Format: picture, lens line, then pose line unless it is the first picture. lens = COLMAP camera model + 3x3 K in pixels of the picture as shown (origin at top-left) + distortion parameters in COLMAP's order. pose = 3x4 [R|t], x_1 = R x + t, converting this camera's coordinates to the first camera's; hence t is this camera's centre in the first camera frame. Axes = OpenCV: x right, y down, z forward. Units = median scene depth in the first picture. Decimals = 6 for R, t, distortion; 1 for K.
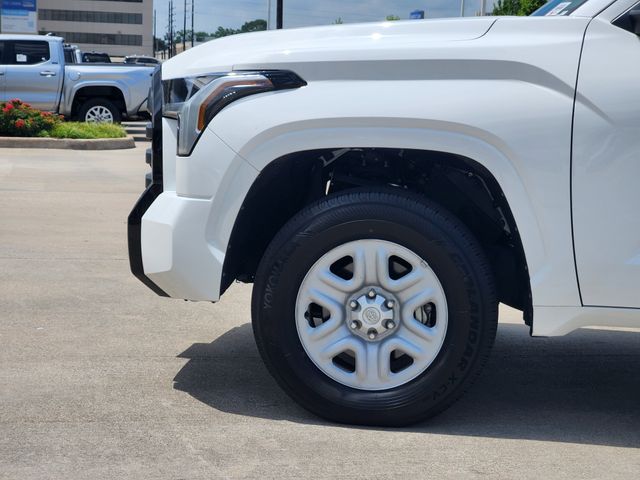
lens RADIAL K [[1269.1, 0, 320.0], [0, 1269.1, 240.0], [0, 0, 1]] dist [-0.484862, 6.987653]
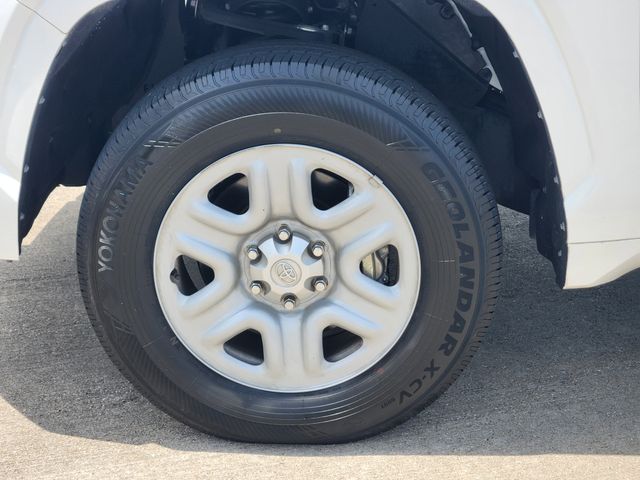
lens RADIAL K [[1293.0, 0, 320.0], [0, 1293.0, 240.0], [0, 0, 1]] dist [-0.537760, 4.476057]
pose [[0.992412, -0.077965, 0.095077, 0.001472], [0.054163, 0.971396, 0.231205, -0.088567], [-0.110383, -0.224300, 0.968248, 0.435287]]
